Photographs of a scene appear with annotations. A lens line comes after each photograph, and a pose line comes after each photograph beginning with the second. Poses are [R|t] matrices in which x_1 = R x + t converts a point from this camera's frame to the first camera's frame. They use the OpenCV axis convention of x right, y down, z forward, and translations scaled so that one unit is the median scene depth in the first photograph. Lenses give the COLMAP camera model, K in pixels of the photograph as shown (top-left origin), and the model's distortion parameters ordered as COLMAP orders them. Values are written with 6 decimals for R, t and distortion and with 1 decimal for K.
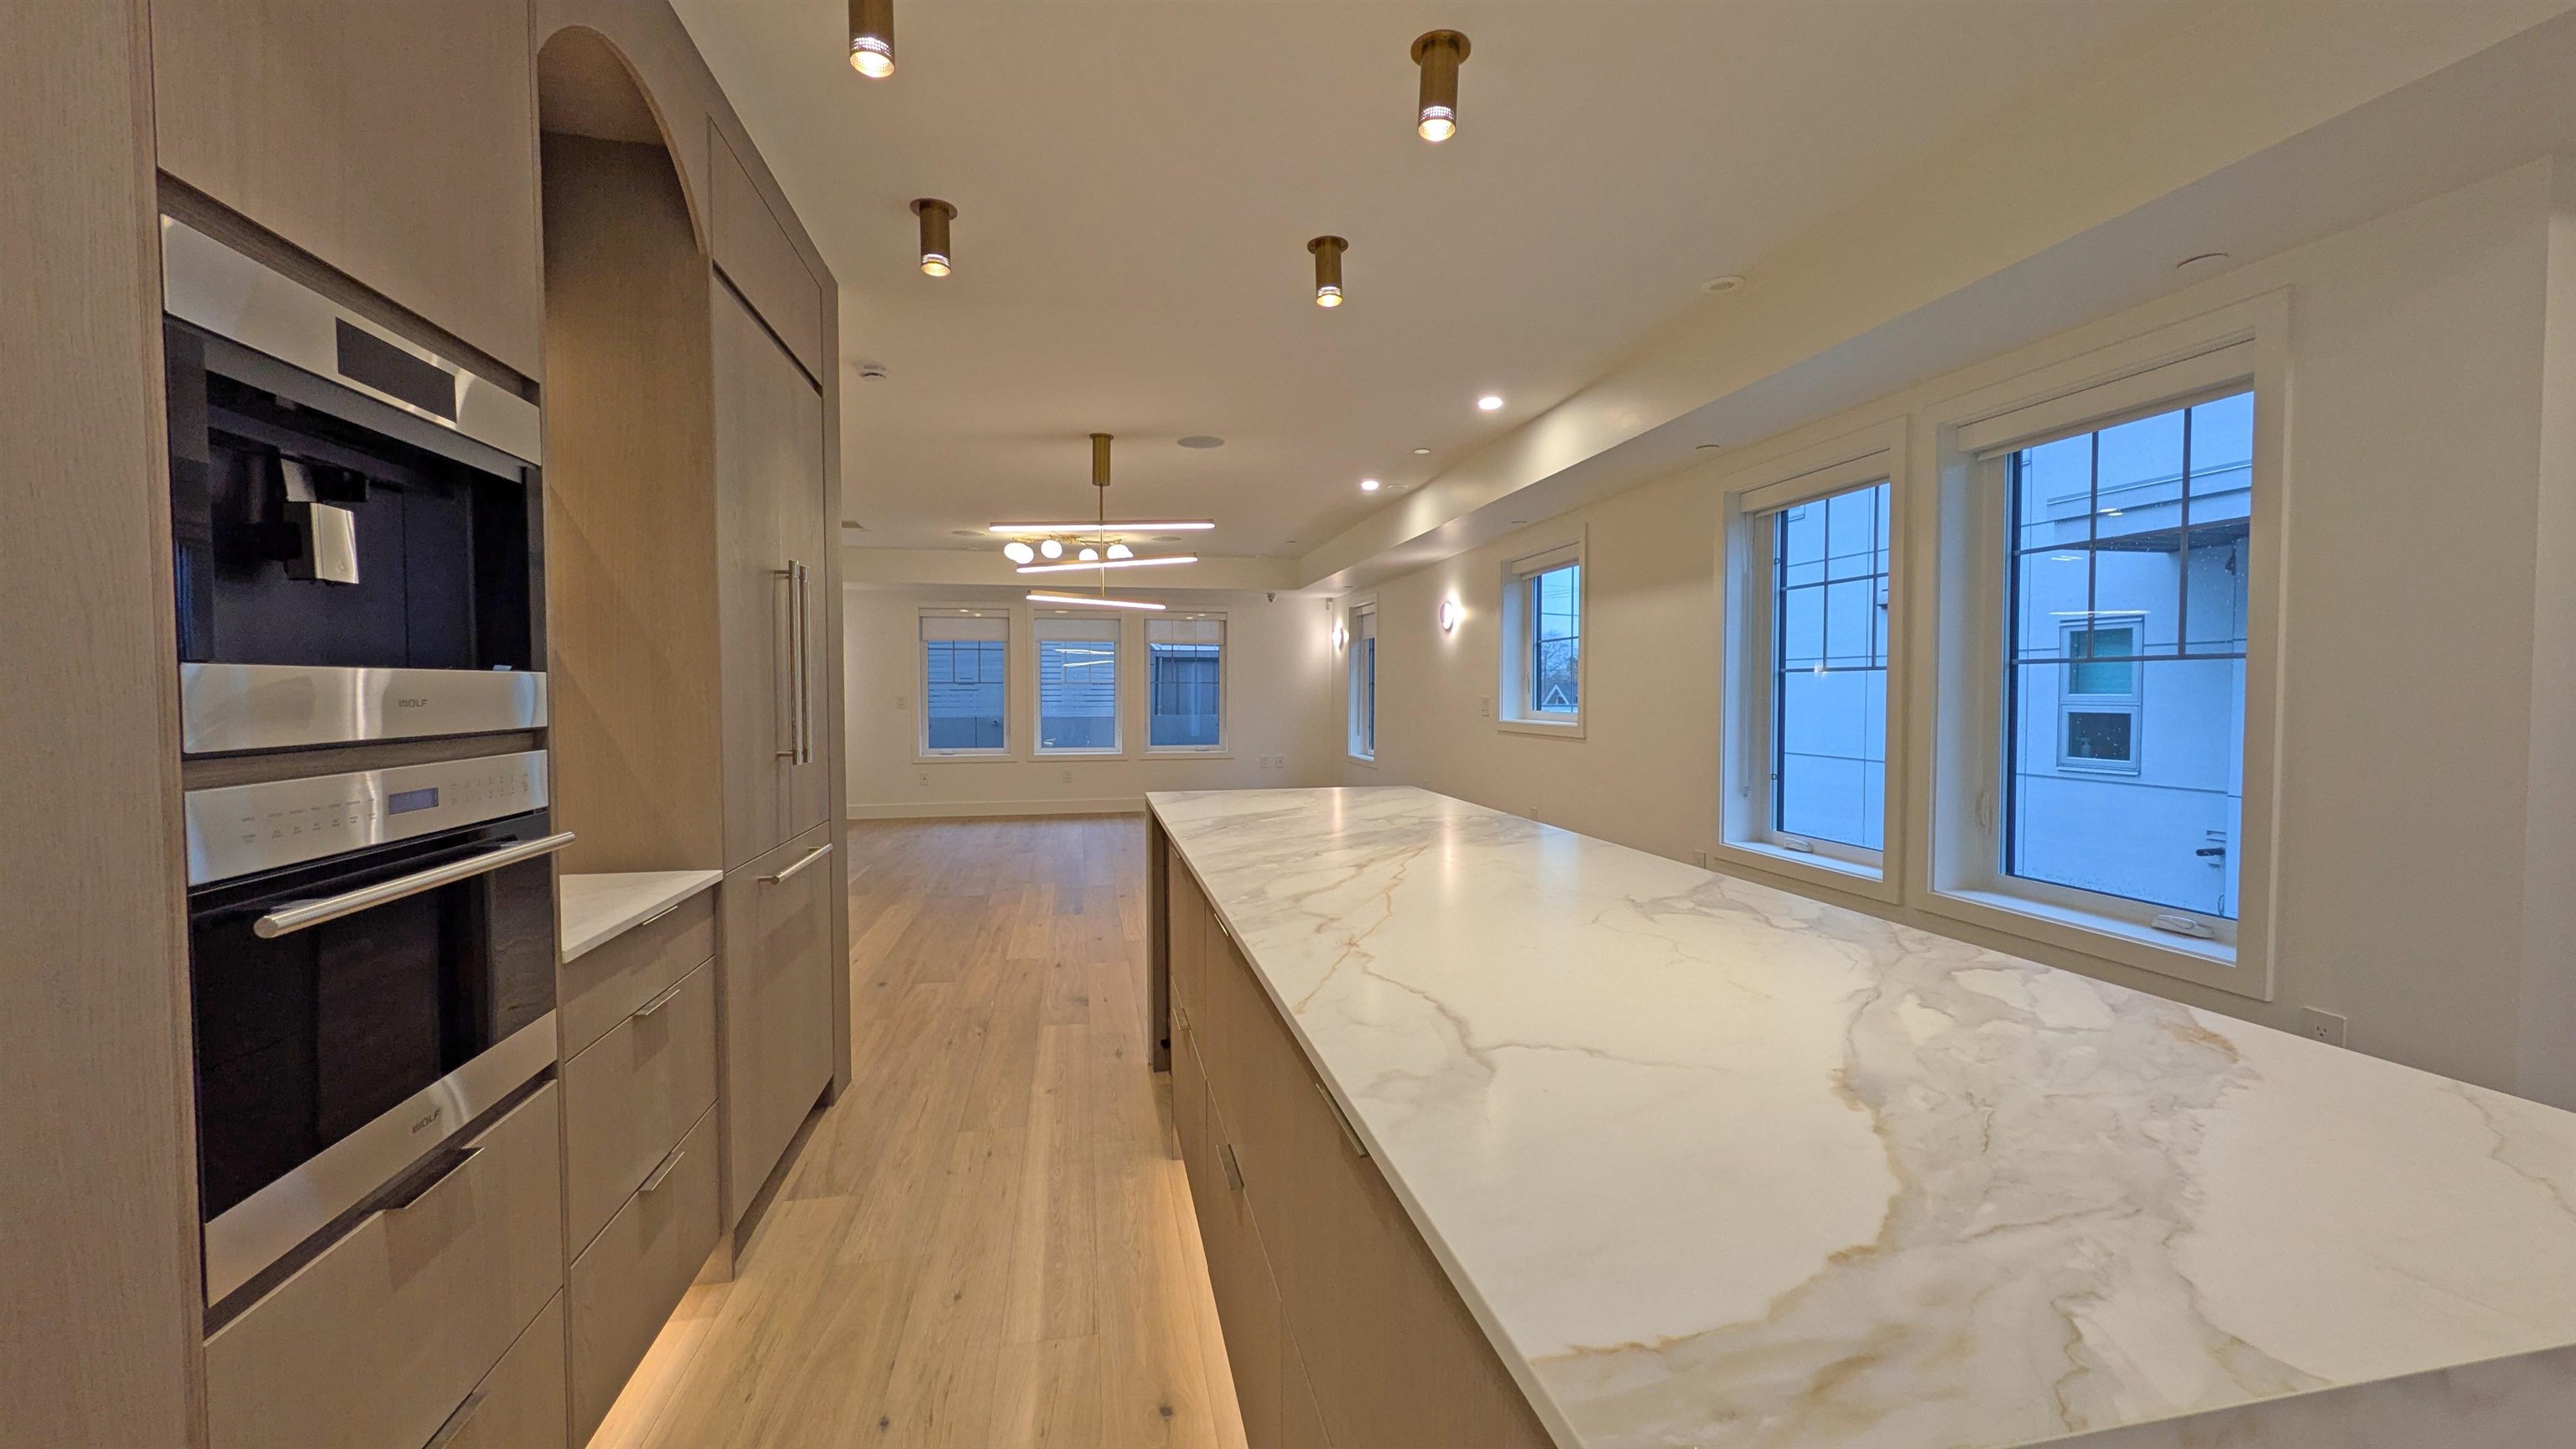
lens RADIAL K [[1017.3, 0, 1299.6], [0, 1017.3, 721.0], [0, 0, 1]] dist [-0.000322, -0.000538]
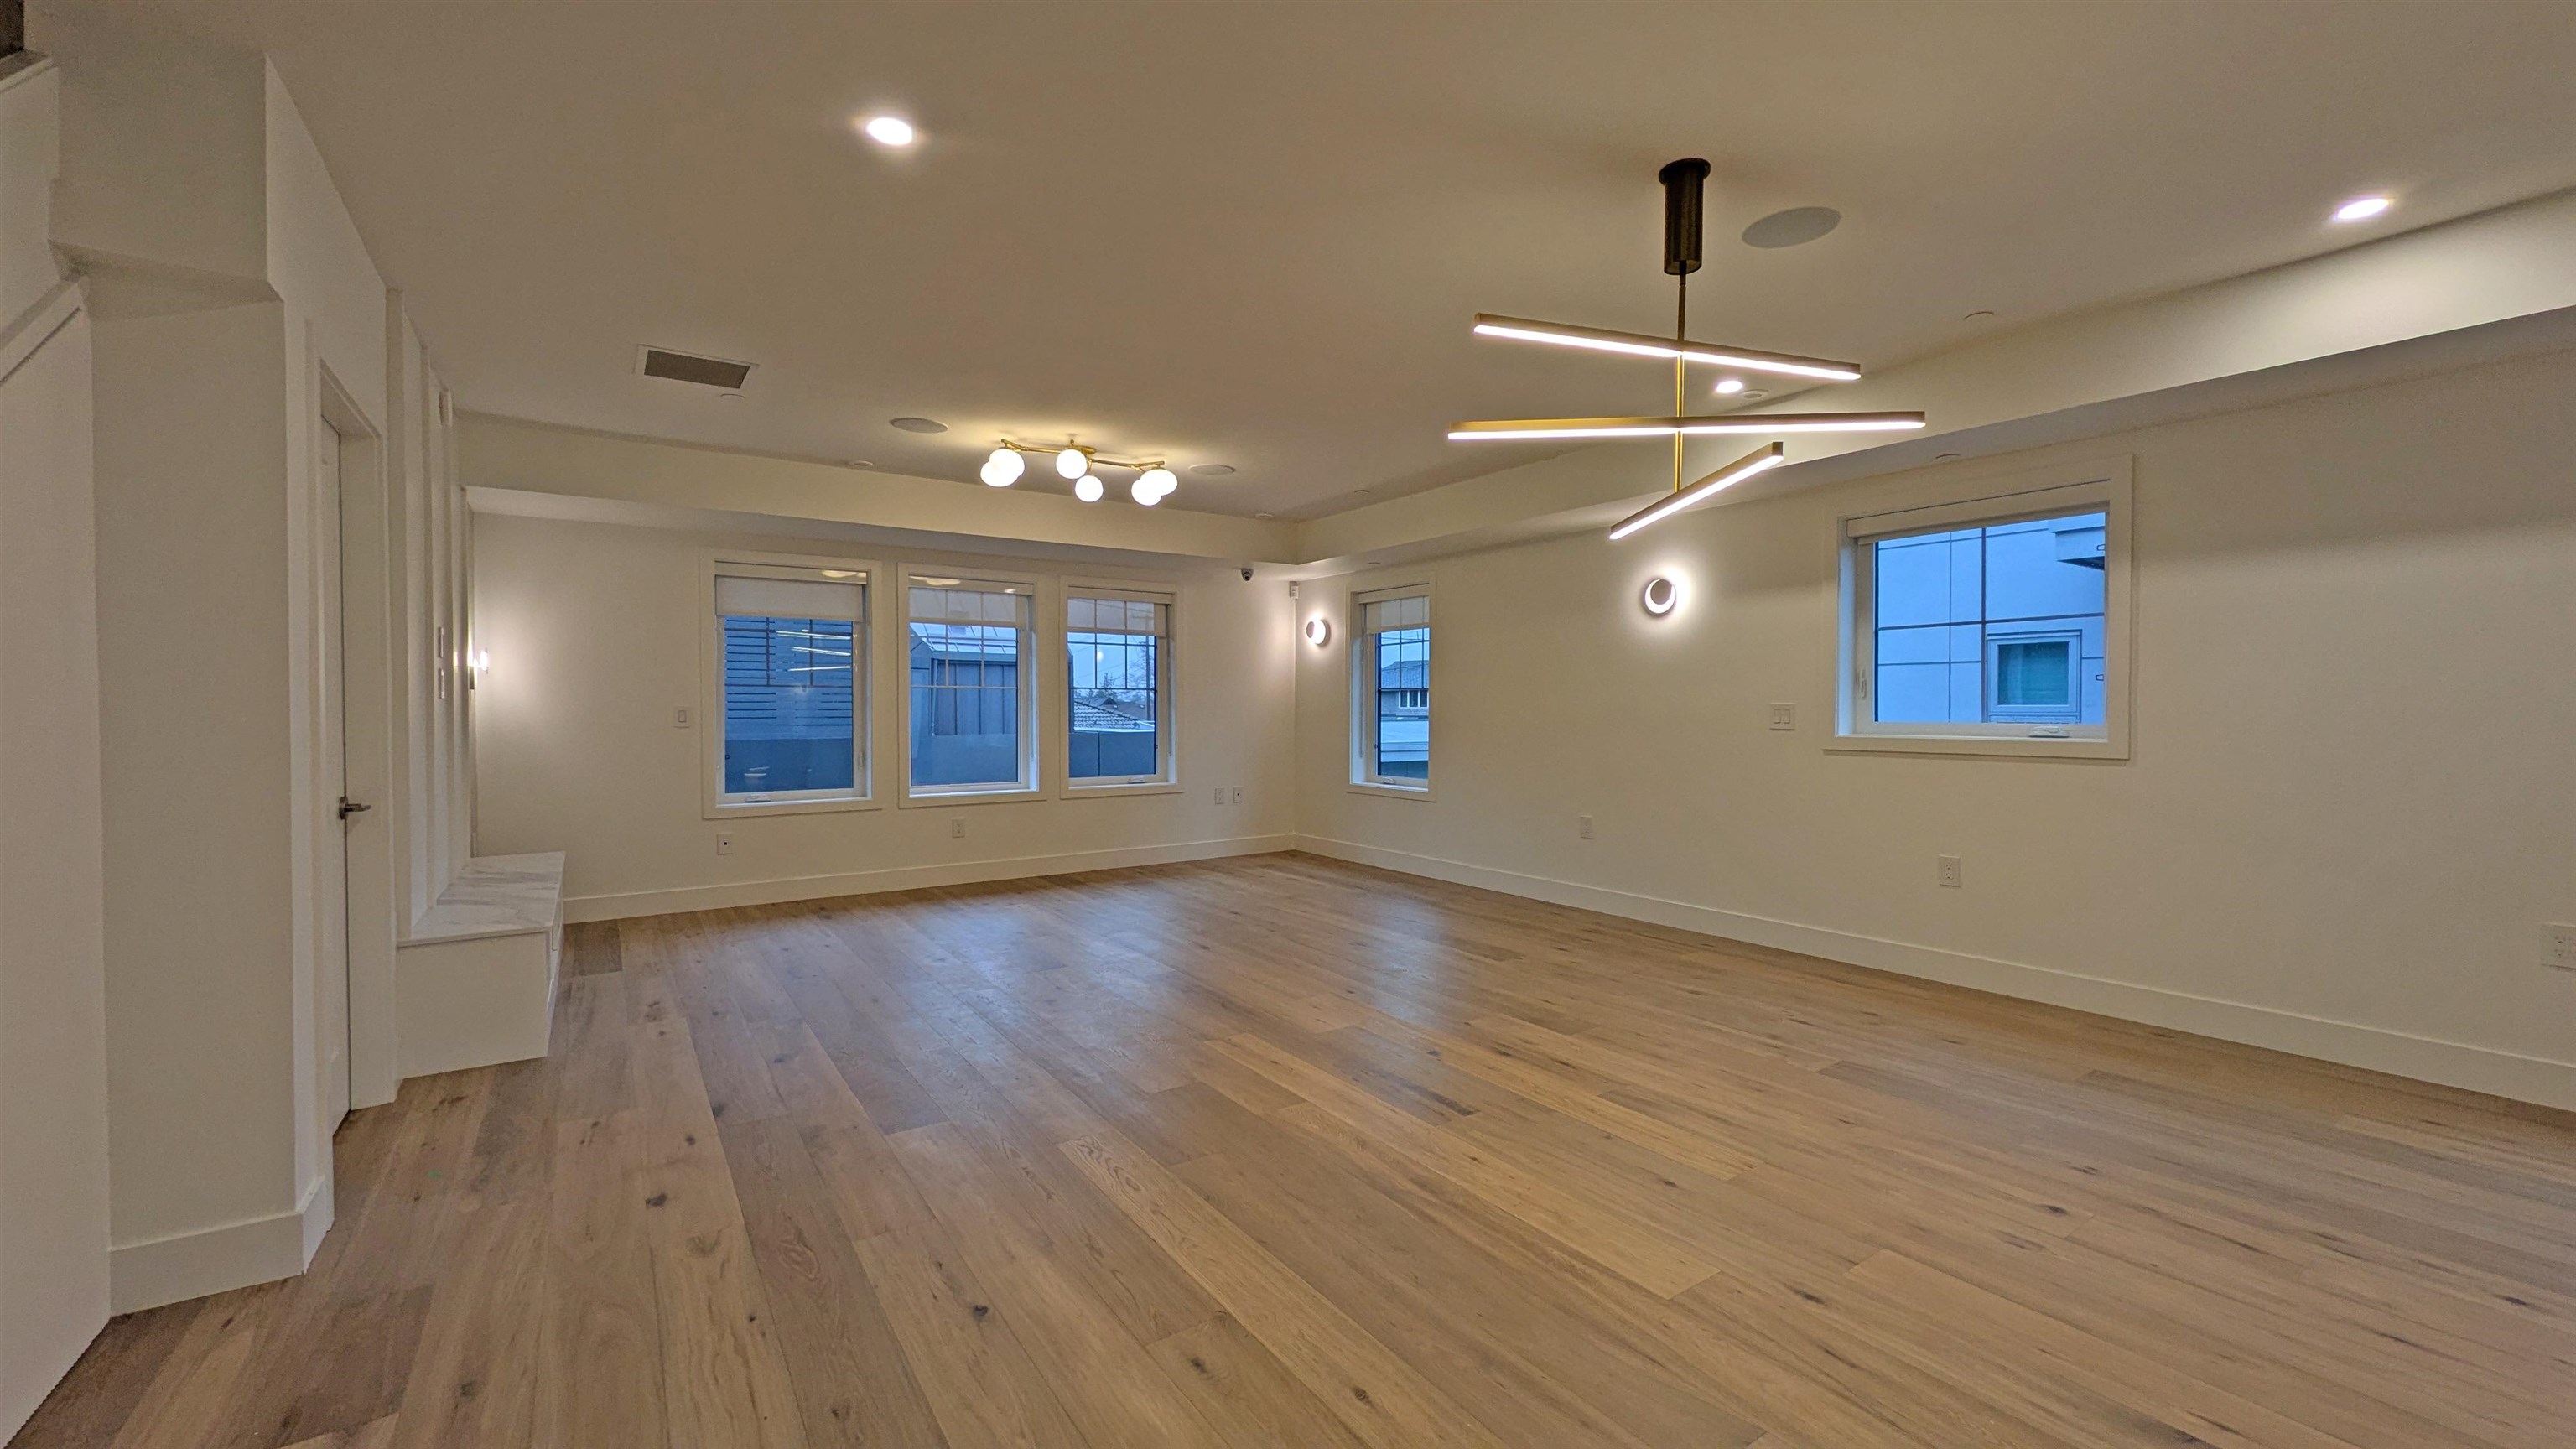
lens RADIAL K [[1017.3, 0, 1299.6], [0, 1017.3, 721.0], [0, 0, 1]] dist [-0.000322, -0.000538]
pose [[0.924873, -0.004794, 0.380247, -0.829463], [0.011612, 0.999810, -0.015639, -0.007736], [-0.380099, 0.018879, 0.924753, 0.910889]]
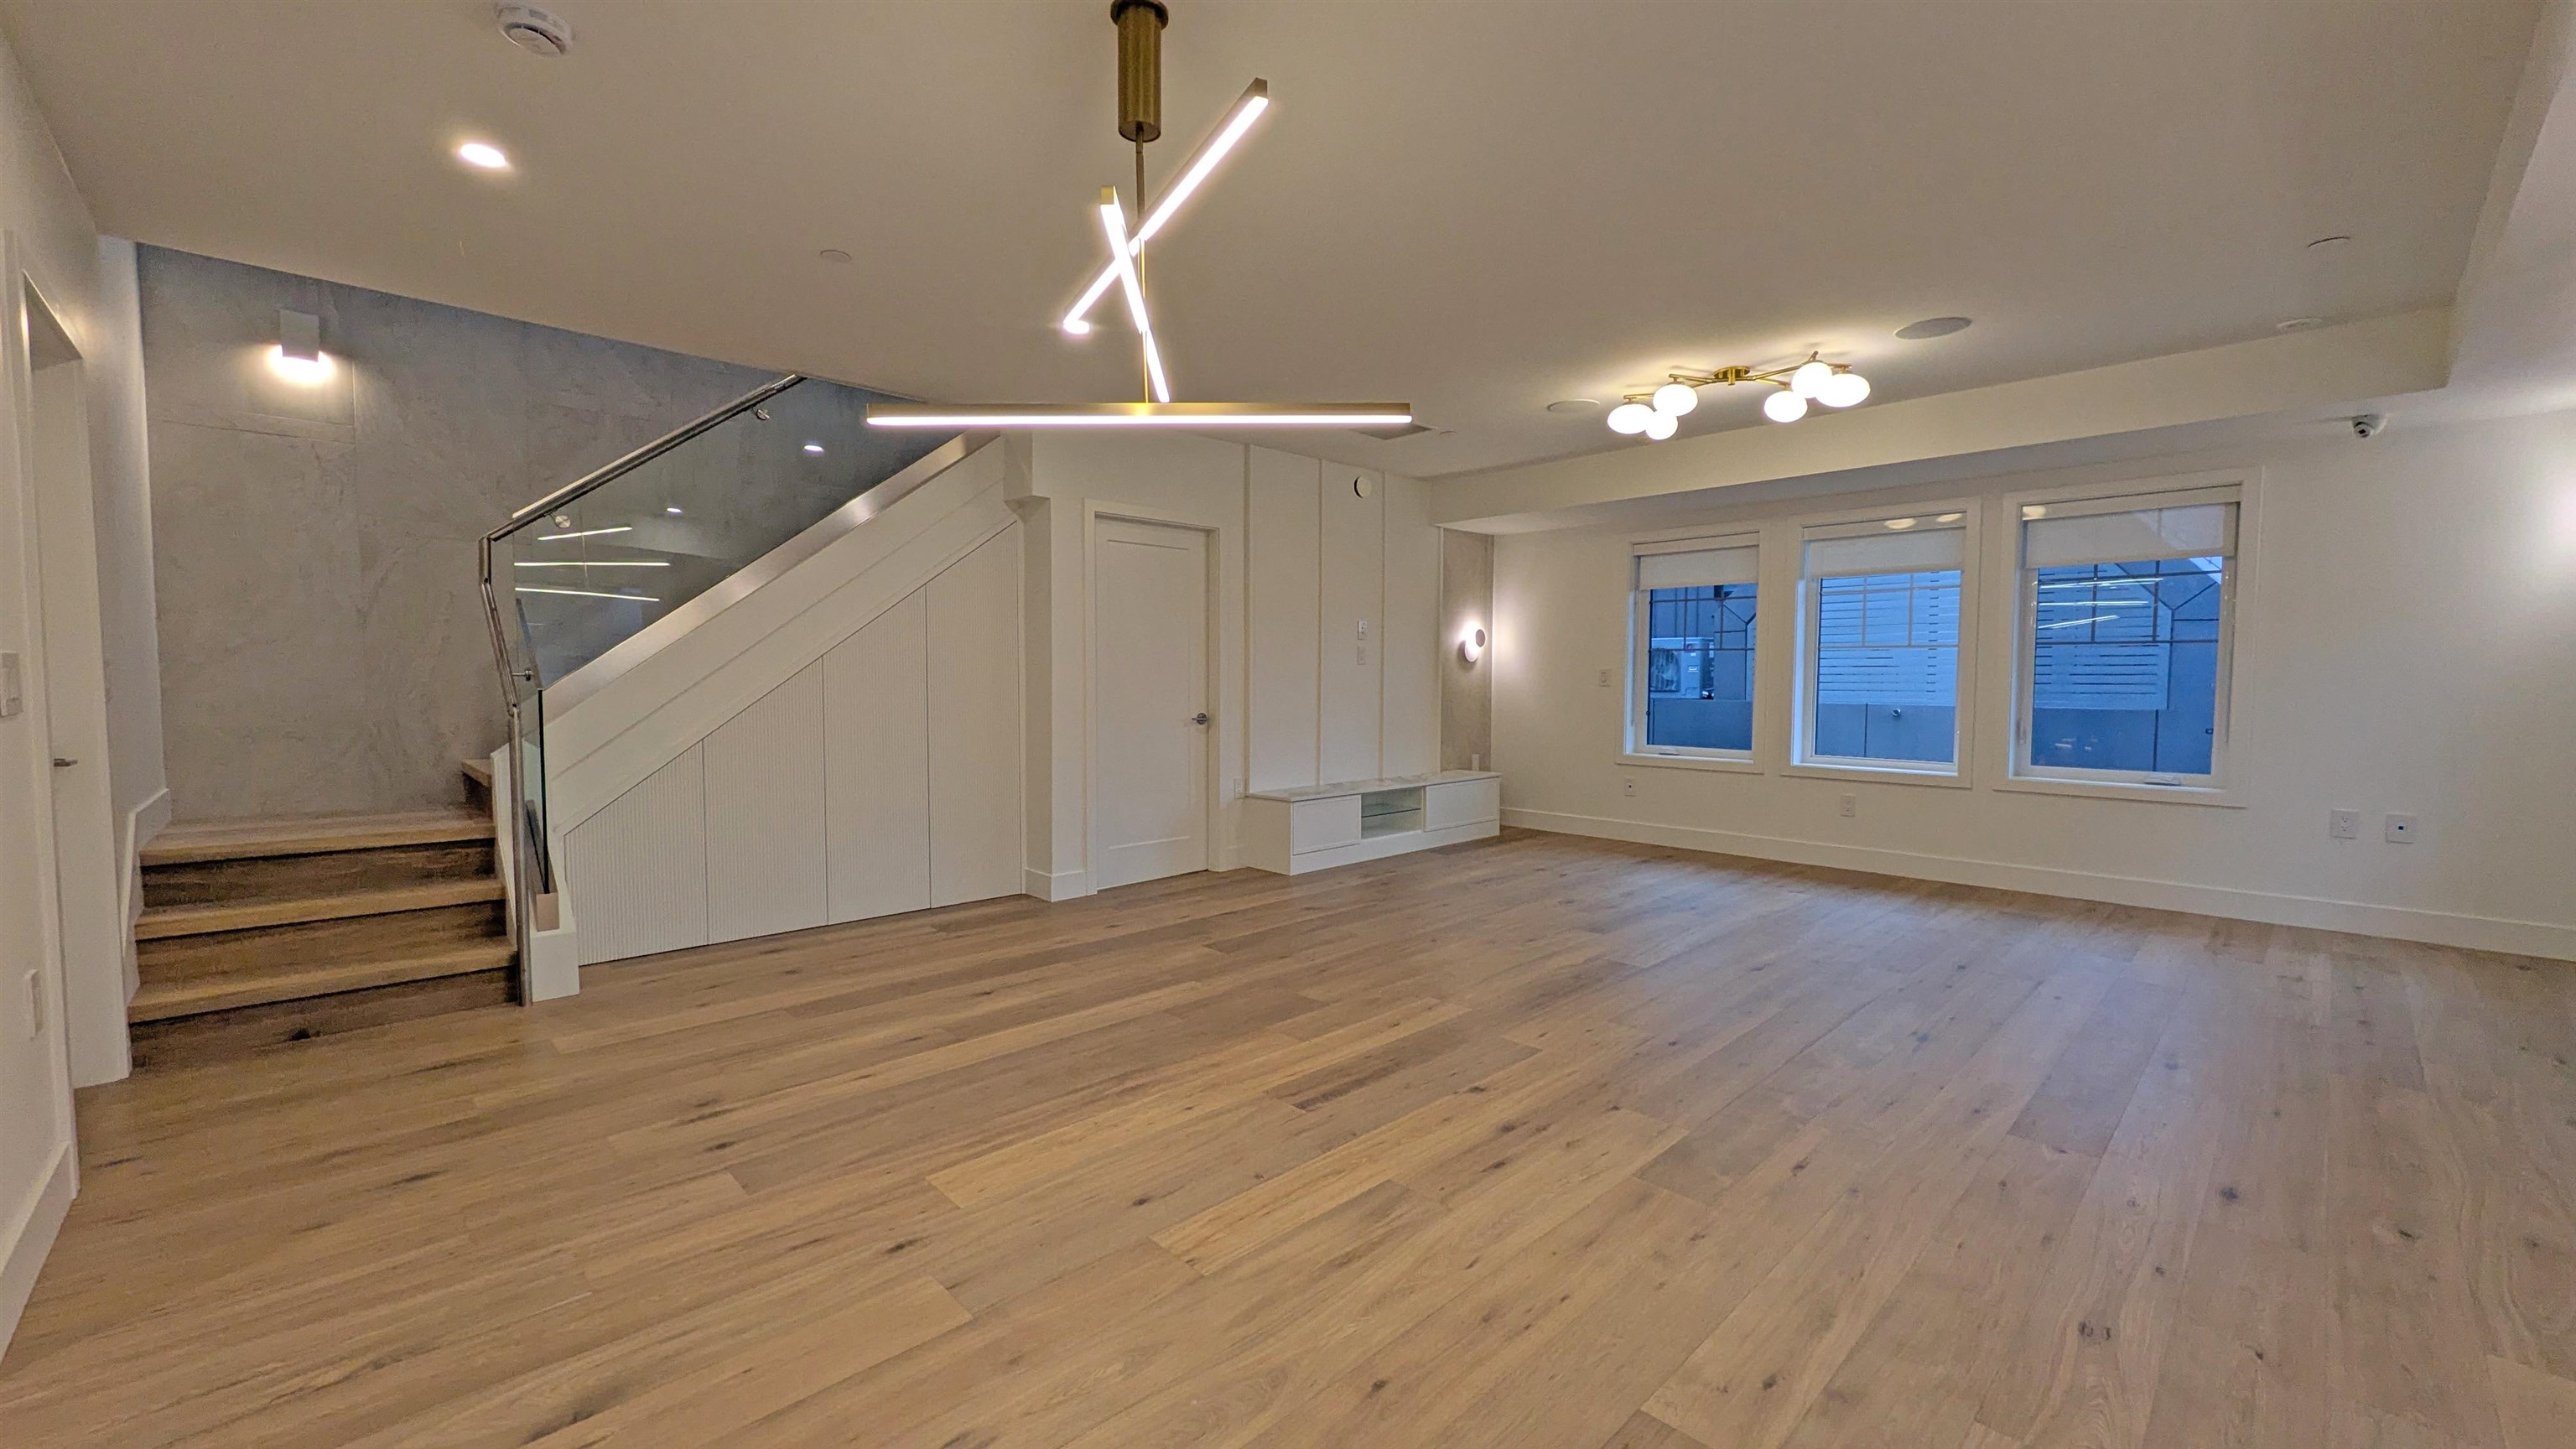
lens RADIAL K [[1003.6, 0, 1261.6], [0, 1003.6, 730.2], [0, 0, 1]] dist [0.002671, -0.000075]
pose [[0.510935, 0.052134, -0.858037, 0.286854], [-0.029274, 0.998636, 0.043245, -0.013964], [0.859121, 0.003023, 0.511764, 1.236391]]
